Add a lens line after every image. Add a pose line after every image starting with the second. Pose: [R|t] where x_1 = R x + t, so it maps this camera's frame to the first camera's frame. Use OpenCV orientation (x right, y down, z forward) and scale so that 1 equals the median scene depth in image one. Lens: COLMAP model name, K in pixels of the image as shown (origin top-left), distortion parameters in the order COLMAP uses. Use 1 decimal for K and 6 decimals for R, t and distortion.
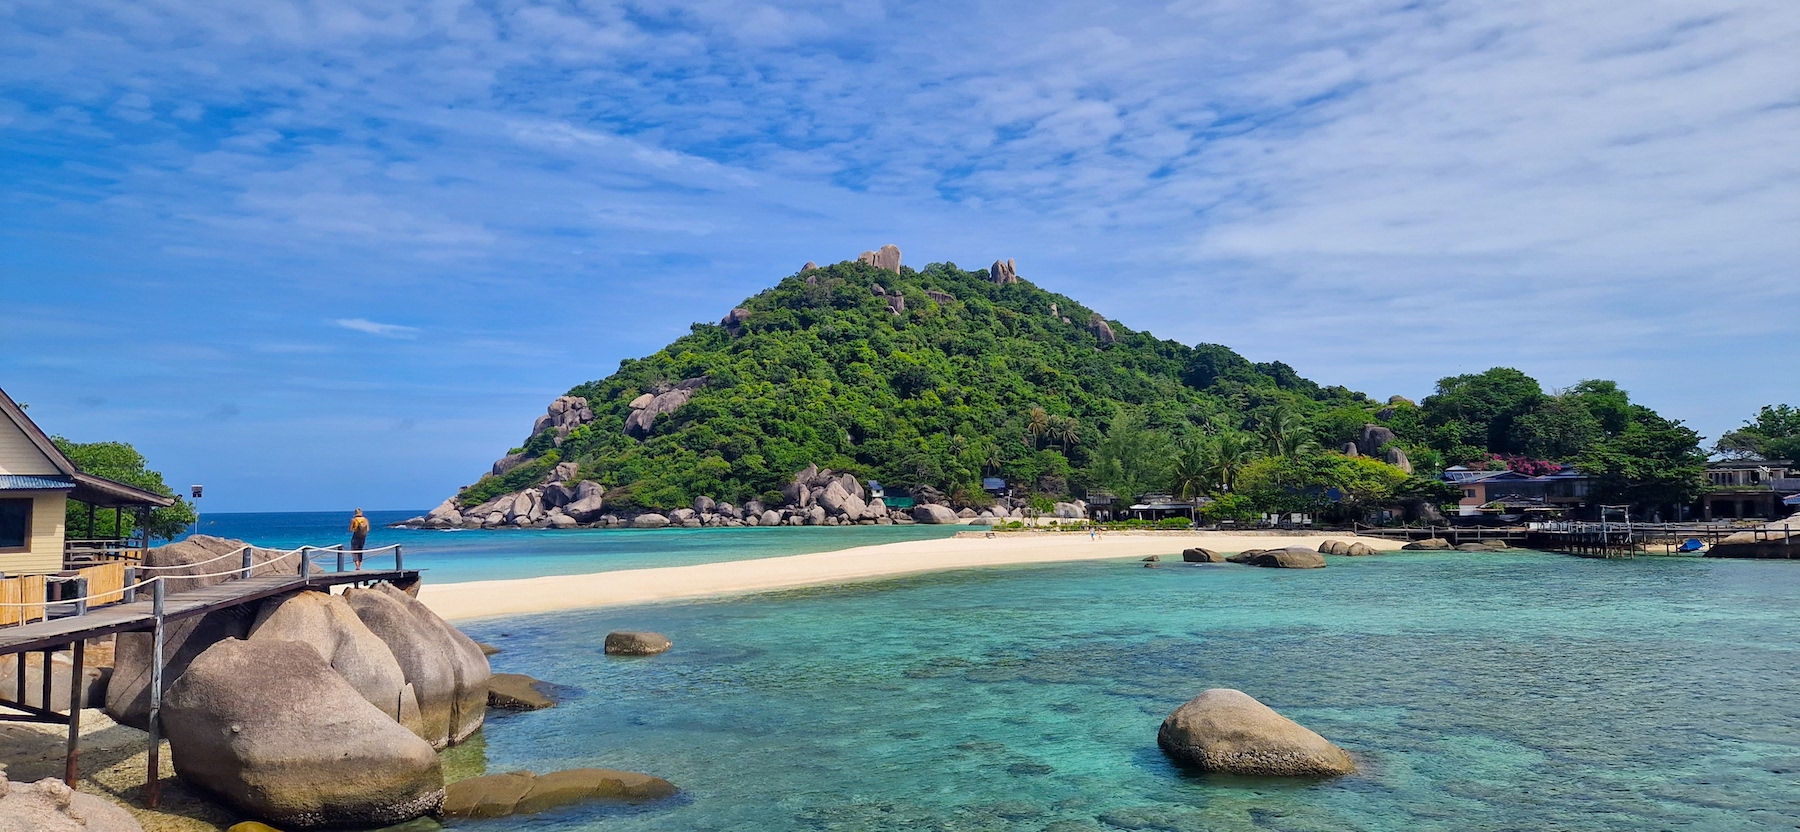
lens RADIAL K [[1214.8, 0, 880.7], [0, 1214.8, 408.3], [0, 0, 1]] dist [0.043539, -0.000169]
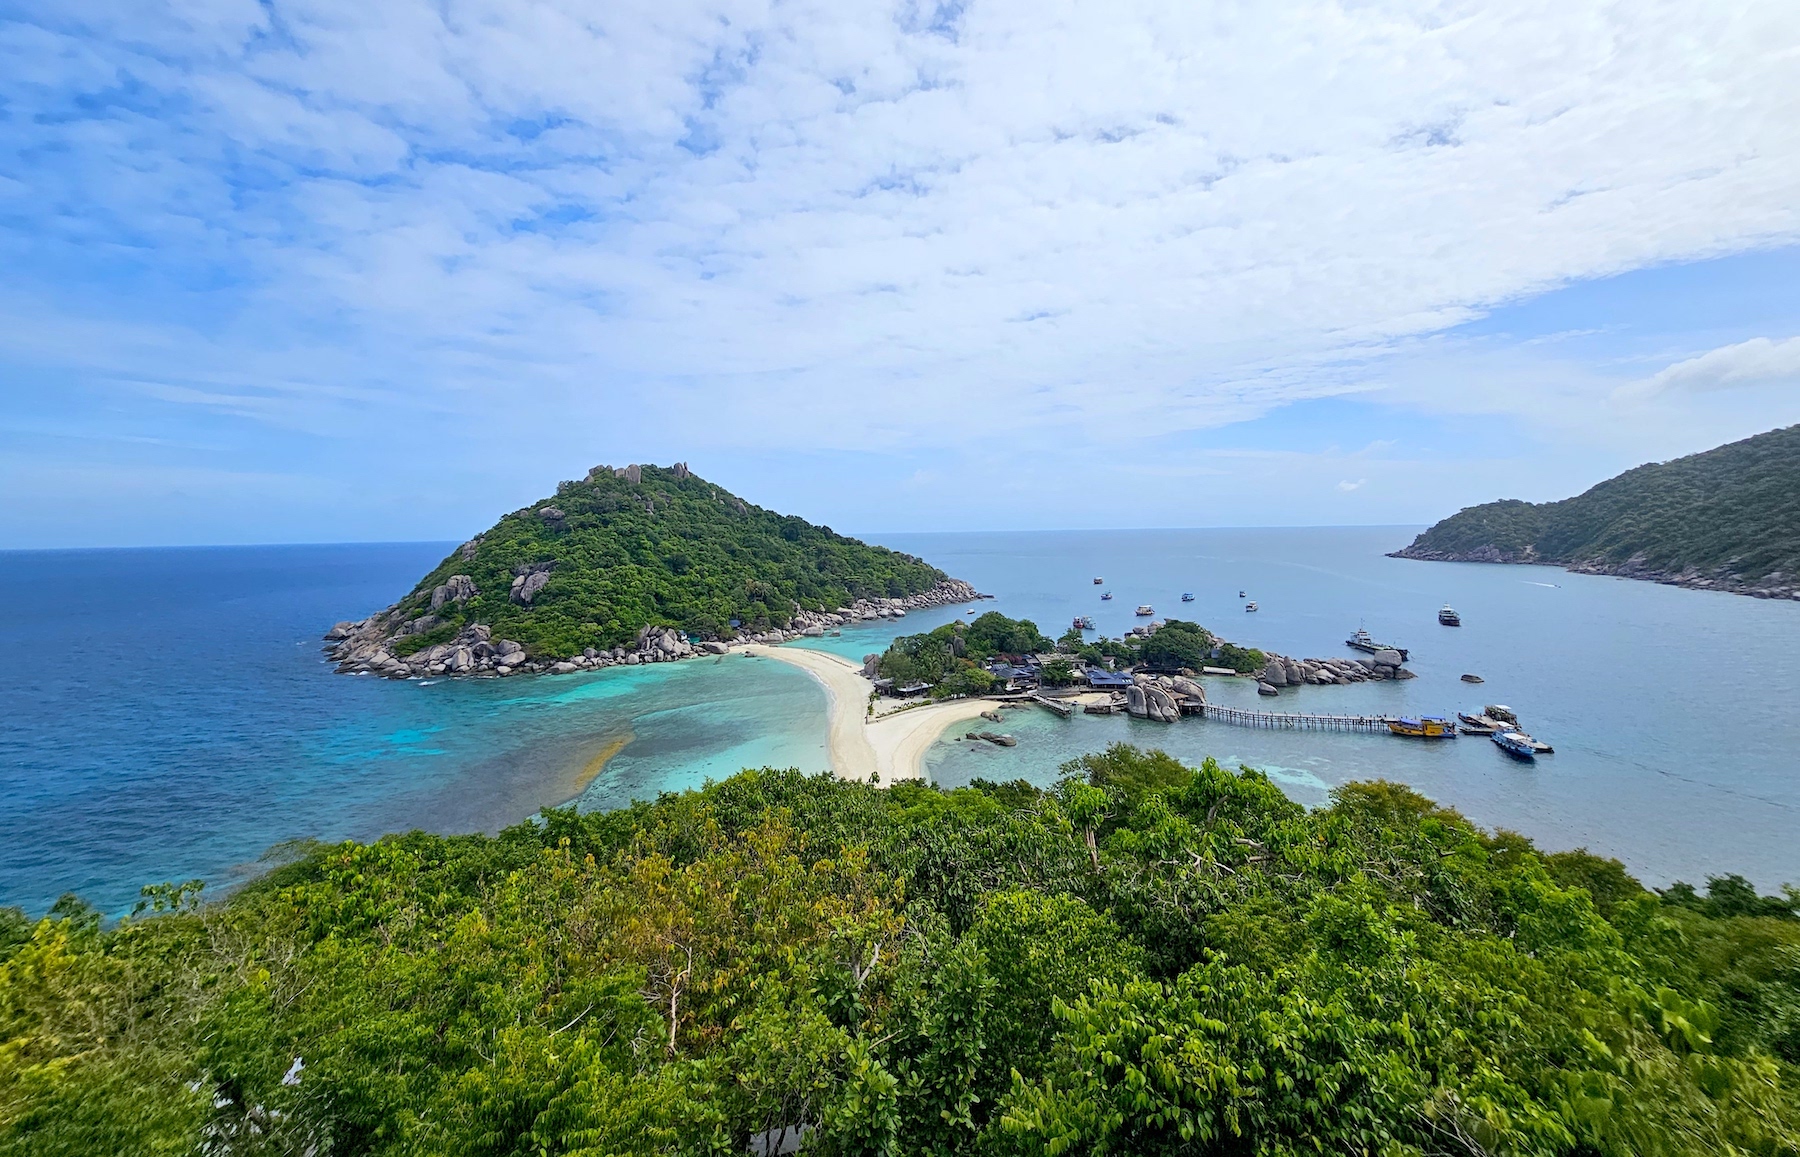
lens RADIAL K [[764.7, 0, 913.6], [0, 764.7, 467.9], [0, 0, 1]] dist [-0.001861, 0.000617]
pose [[0.839736, 0.037450, 0.541702, -0.320906], [-0.043428, 0.999055, -0.001748, -0.185996], [-0.541255, -0.022057, 0.840569, -0.176387]]
